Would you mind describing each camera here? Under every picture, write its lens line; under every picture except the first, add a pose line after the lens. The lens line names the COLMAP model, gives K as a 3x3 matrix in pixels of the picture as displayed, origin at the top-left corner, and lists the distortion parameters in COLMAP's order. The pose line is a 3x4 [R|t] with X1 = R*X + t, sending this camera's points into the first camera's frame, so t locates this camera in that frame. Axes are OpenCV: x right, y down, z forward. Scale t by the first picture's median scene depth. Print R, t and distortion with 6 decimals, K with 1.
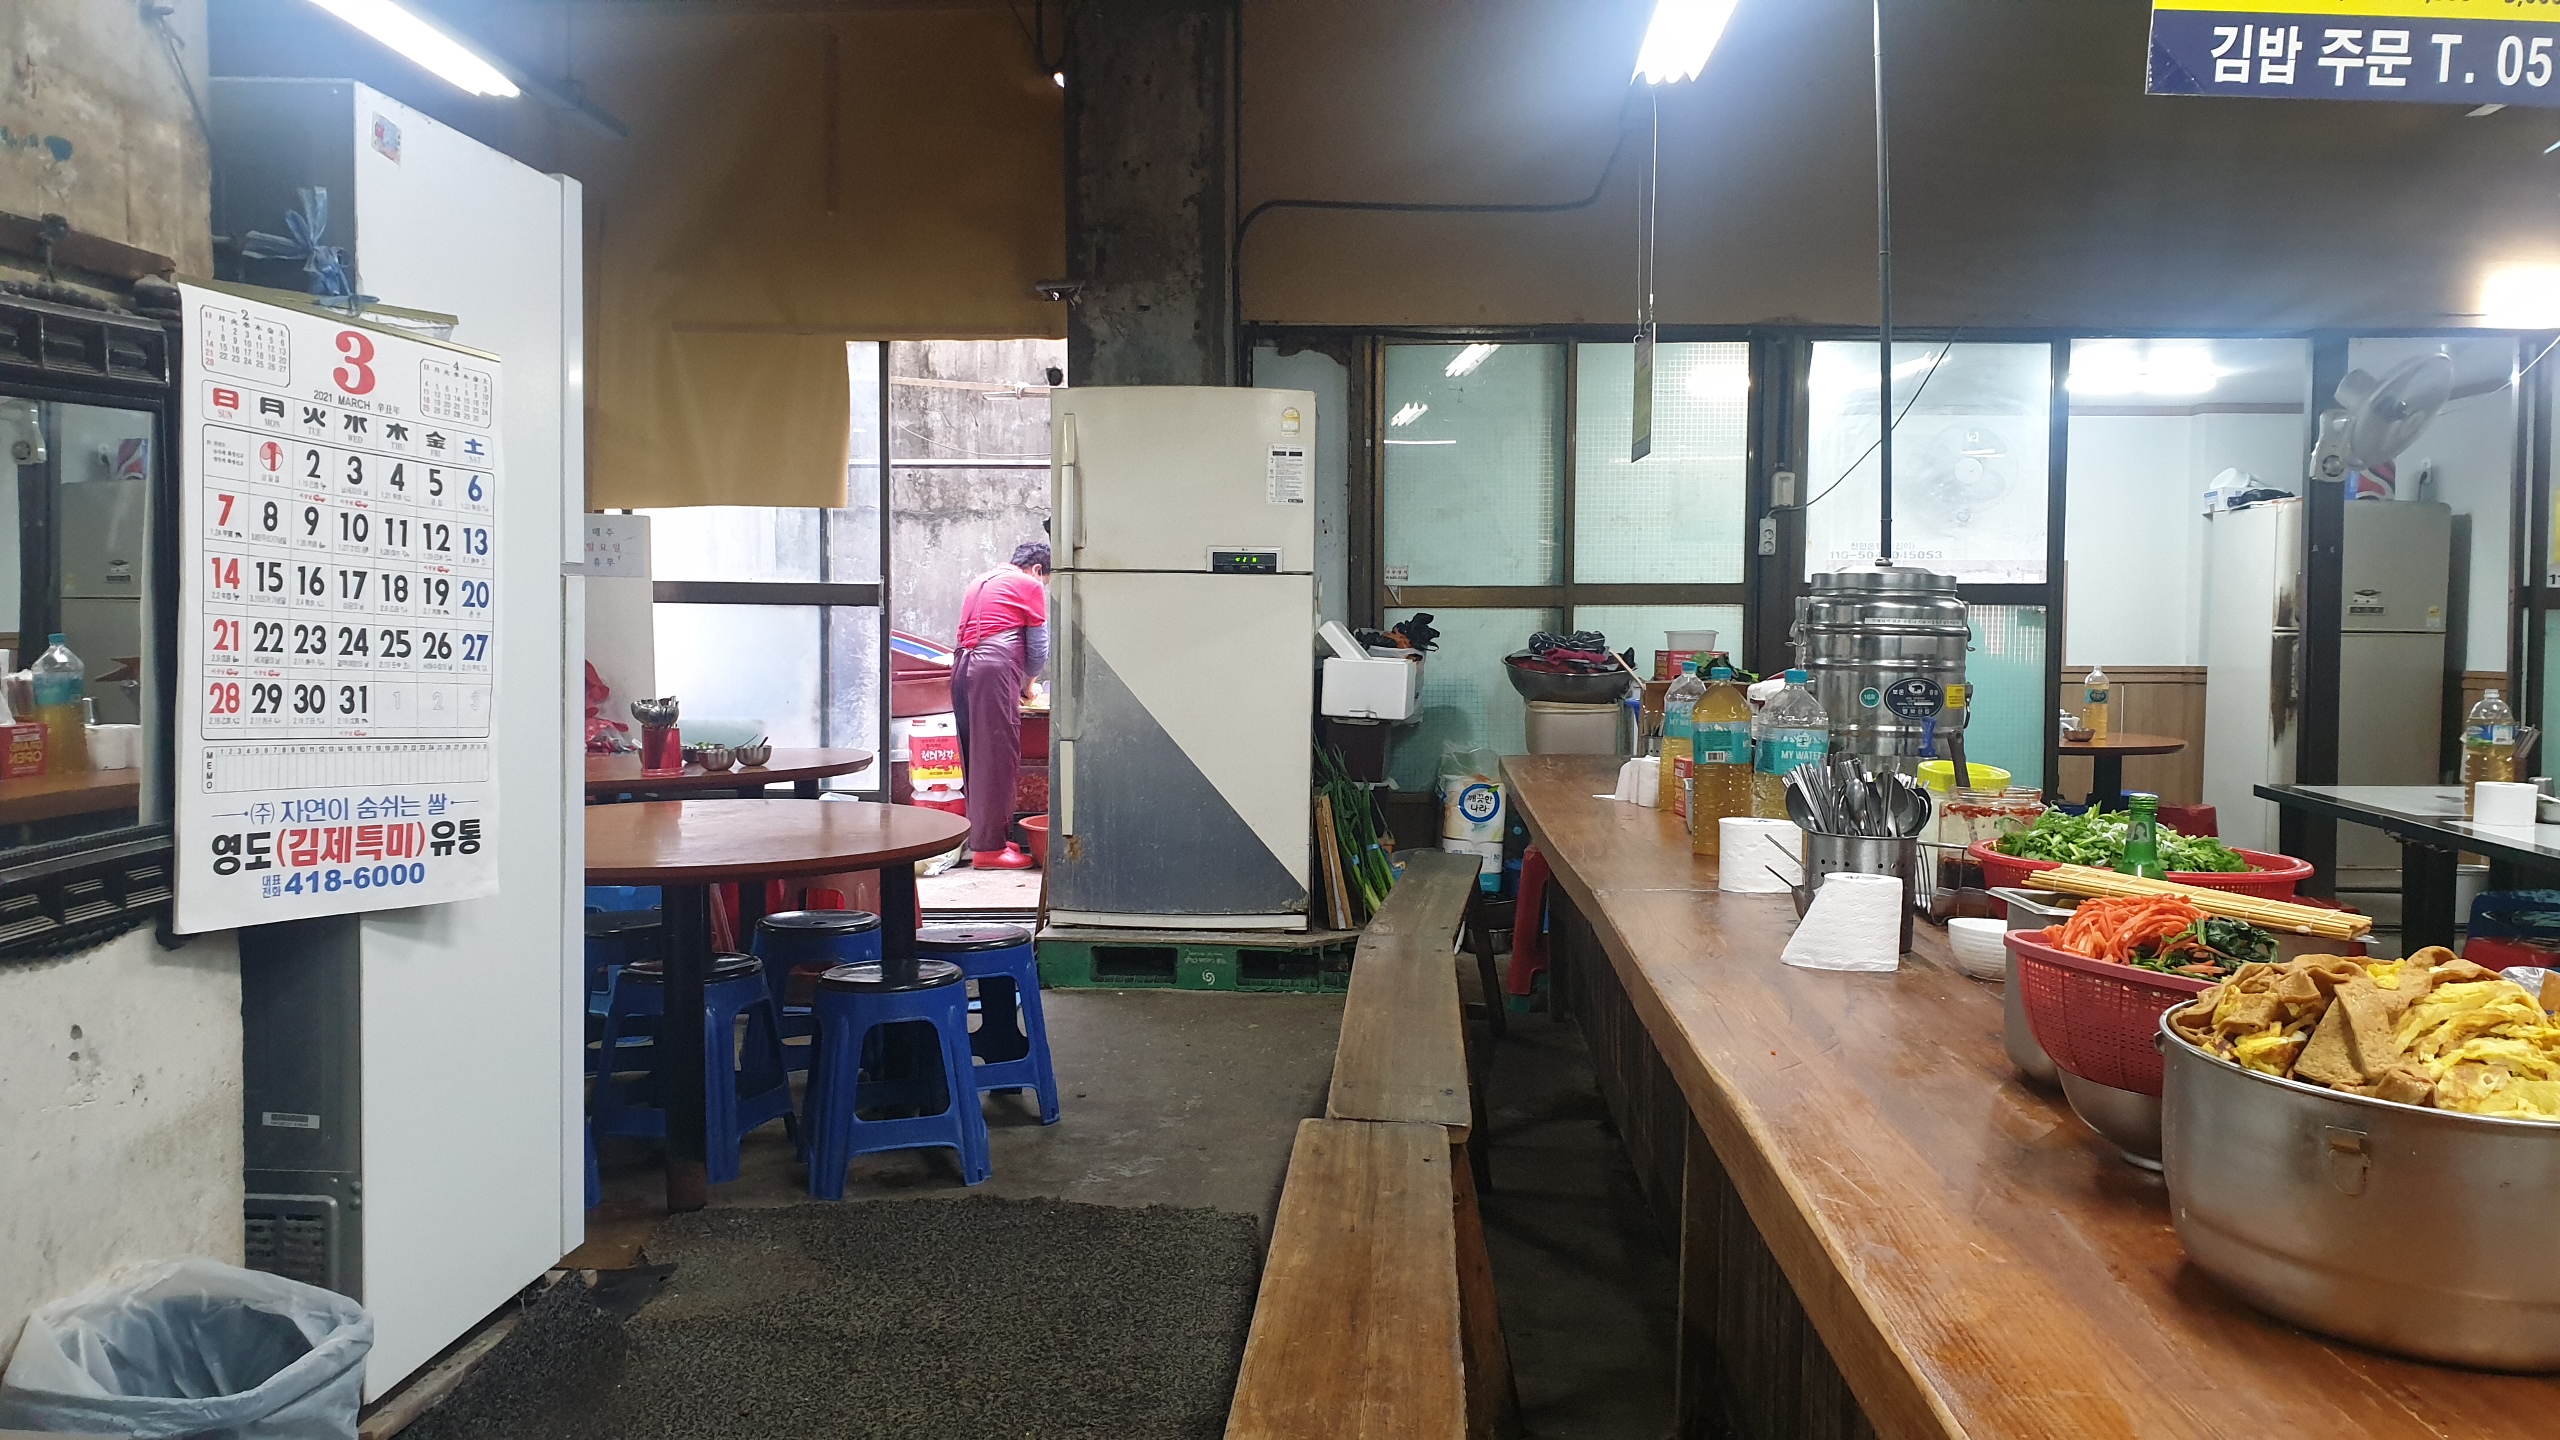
lens RADIAL K [[1984.4, 0, 1292.6], [0, 1984.4, 722.0], [0, 0, 1]] dist [0.003463, 0.006323]
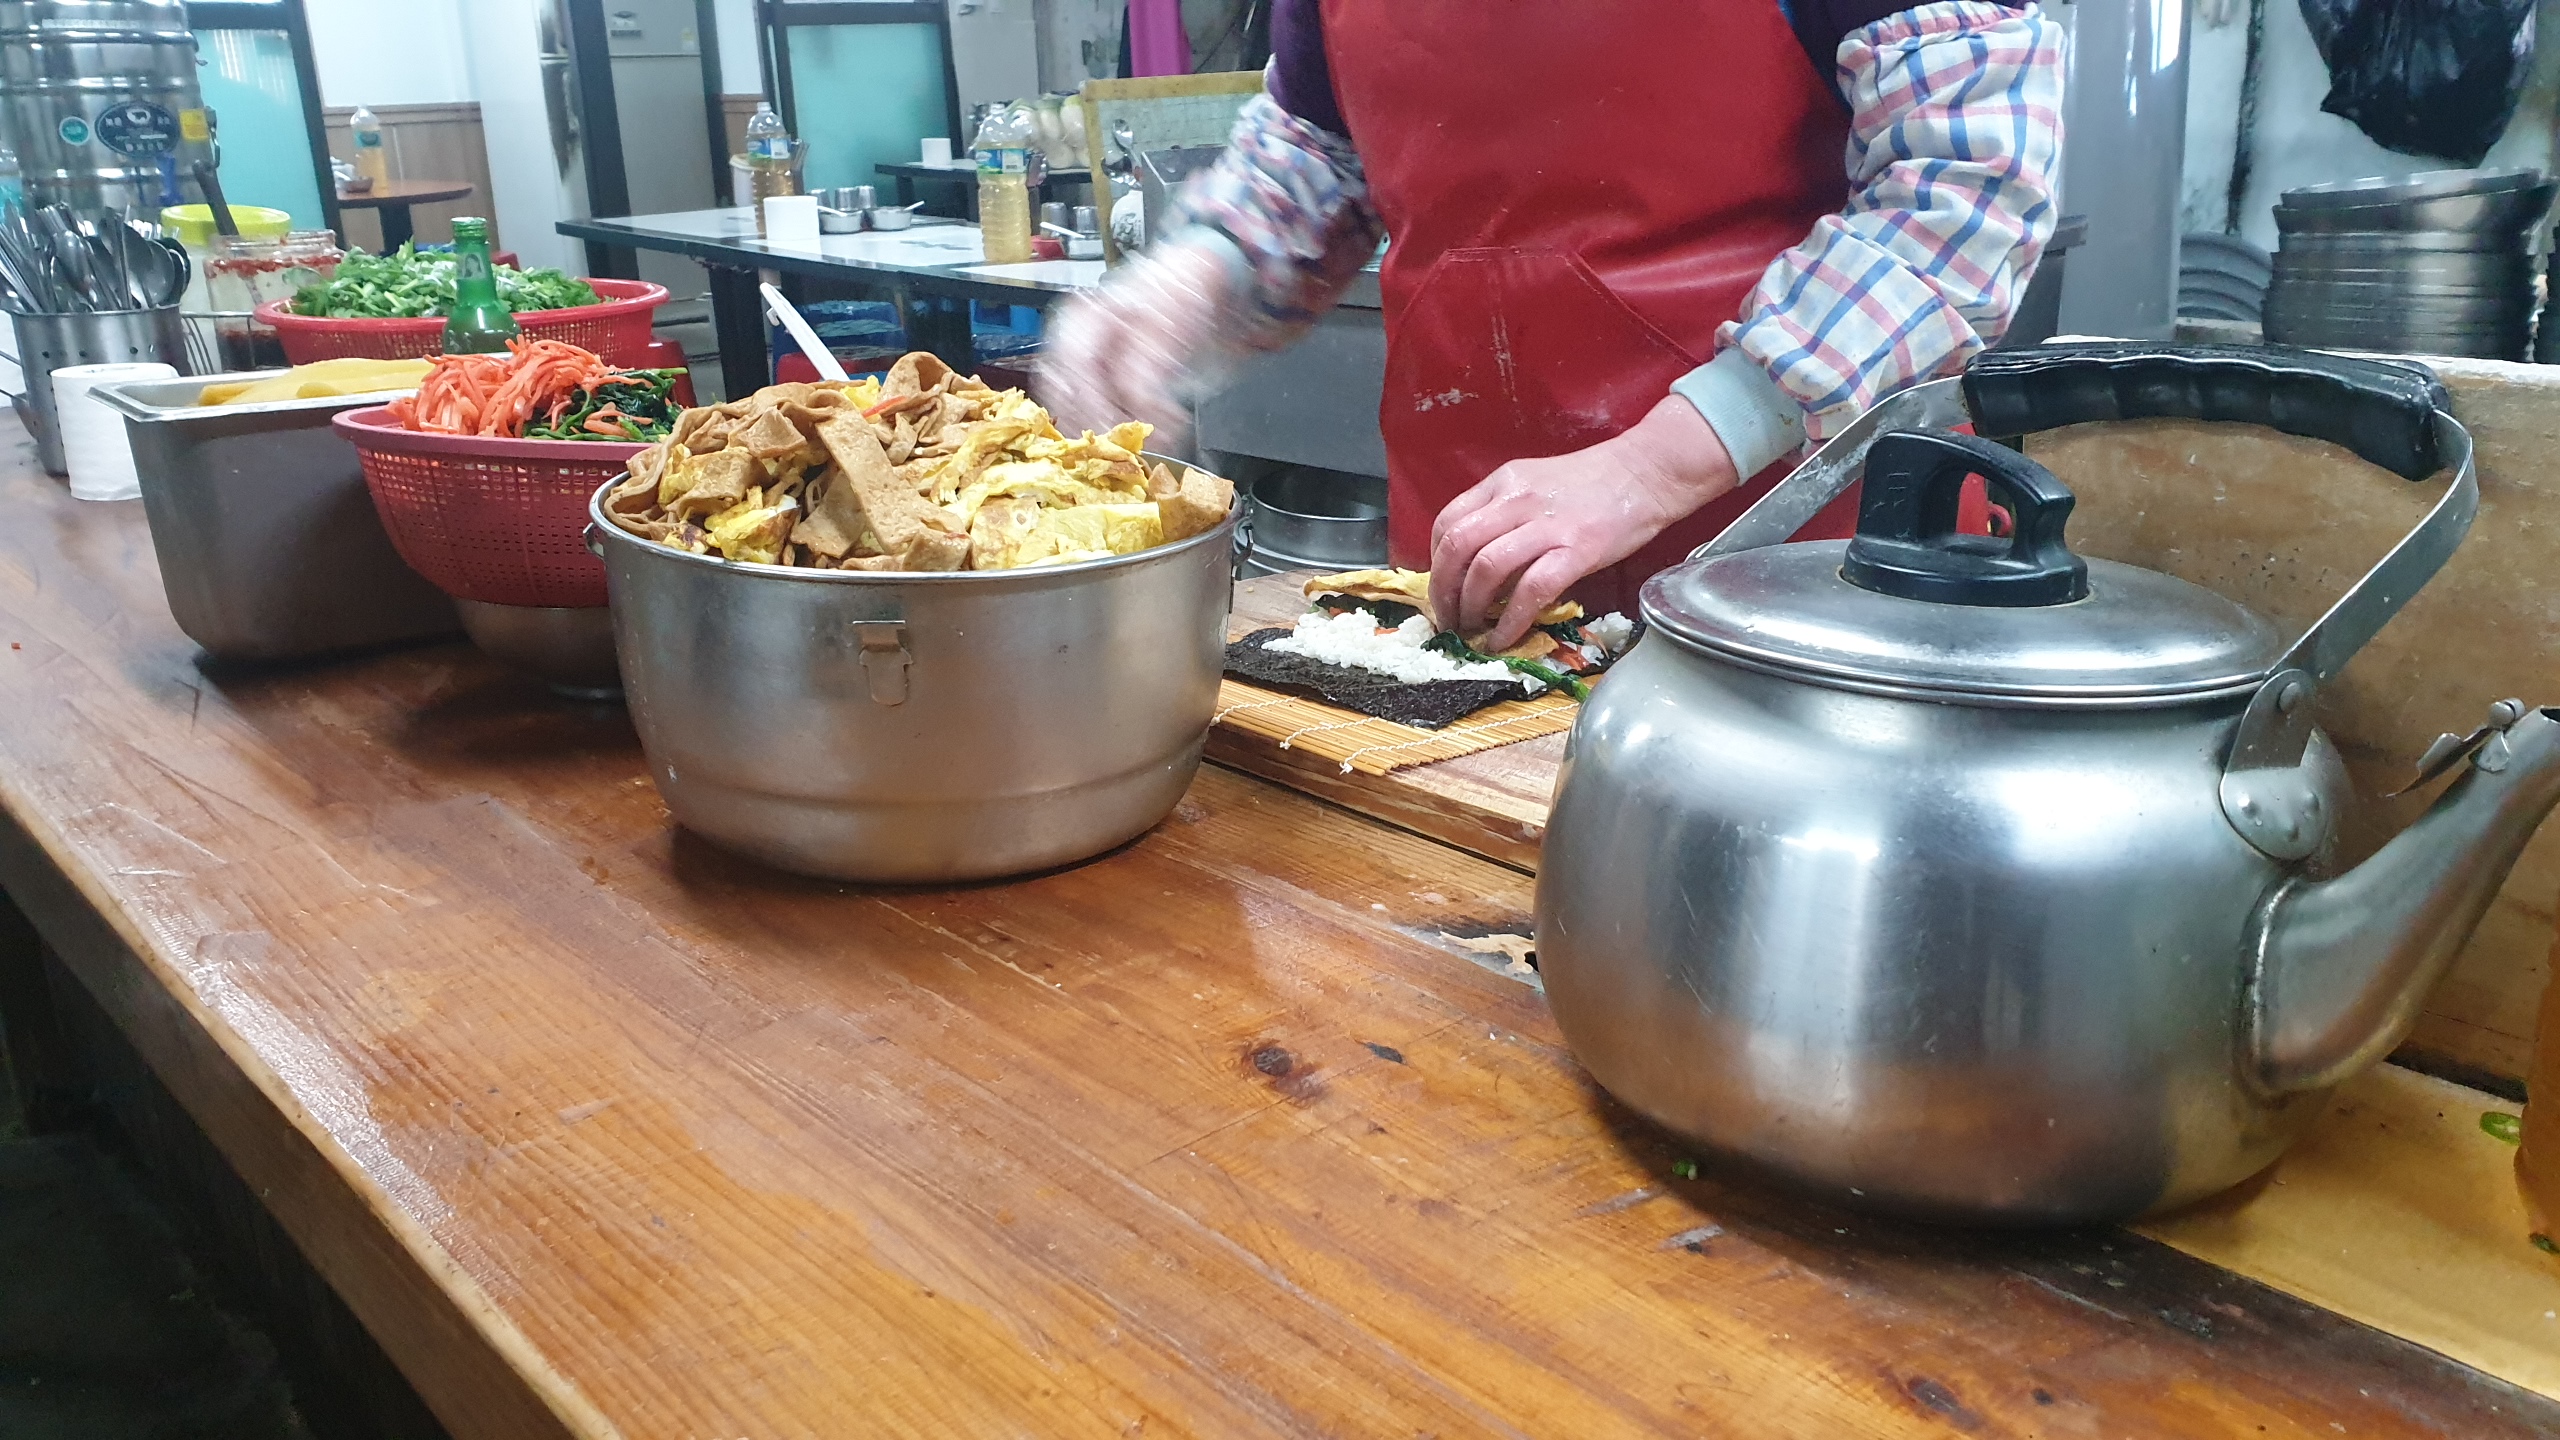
lens RADIAL K [[1984.4, 0, 1292.6], [0, 1984.4, 722.0], [0, 0, 1]] dist [0.003463, 0.006323]
pose [[0.690429, -0.252315, 0.677971, 0.126445], [0.063671, 0.954759, 0.290484, 0.037231], [-0.720593, -0.157392, 0.675258, 0.371379]]
